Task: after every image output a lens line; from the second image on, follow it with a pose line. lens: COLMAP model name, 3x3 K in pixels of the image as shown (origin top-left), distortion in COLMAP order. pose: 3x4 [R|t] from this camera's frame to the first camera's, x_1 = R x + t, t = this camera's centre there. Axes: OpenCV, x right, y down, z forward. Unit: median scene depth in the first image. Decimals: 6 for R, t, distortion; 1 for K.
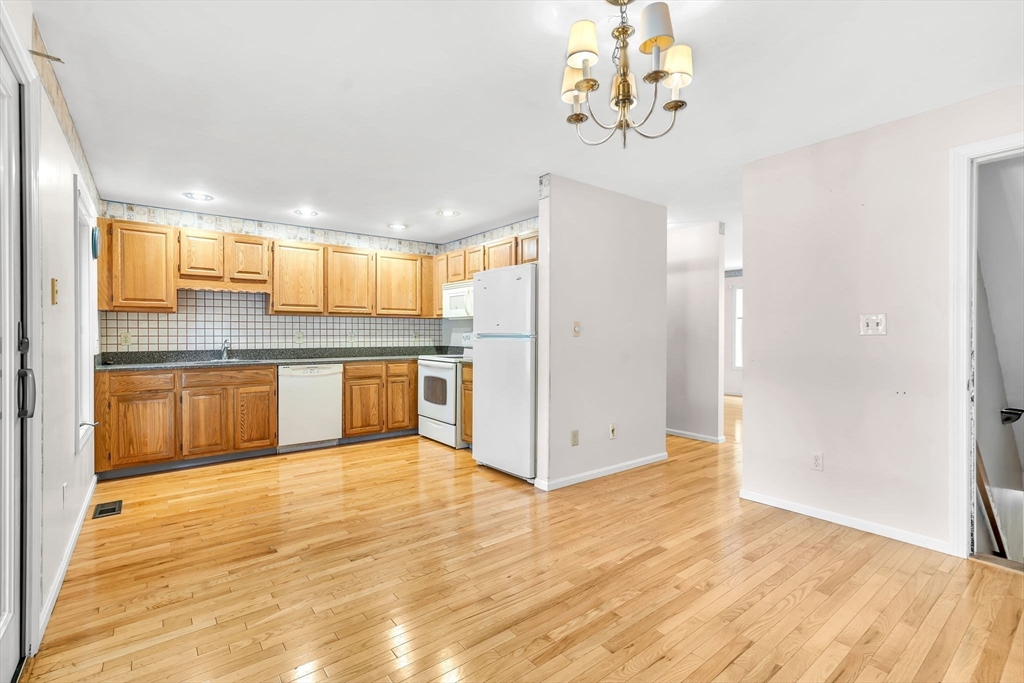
lens RADIAL K [[460.8, 0, 512.0], [0, 460.8, 341.5], [0, 0, 1]] dist [0.003919, 0.001207]
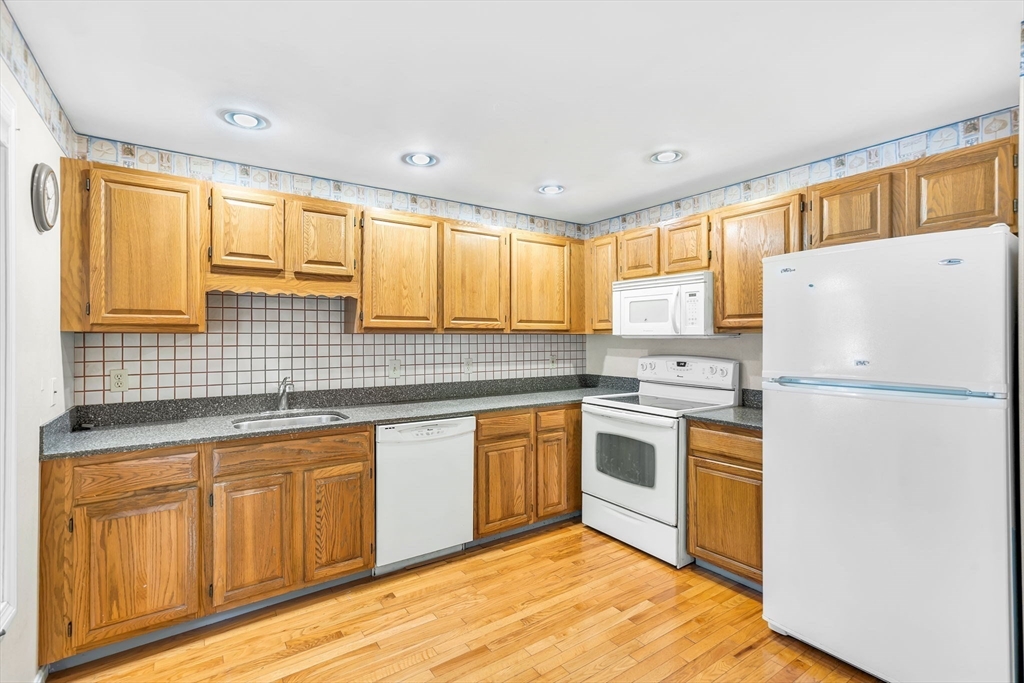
lens RADIAL K [[460.8, 0, 512.0], [0, 460.8, 341.5], [0, 0, 1]] dist [0.003919, 0.001207]
pose [[0.998526, -0.001680, -0.054245, -0.294973], [0.001238, 0.999966, -0.008181, -0.043816], [0.054256, 0.008102, 0.998494, 0.420087]]
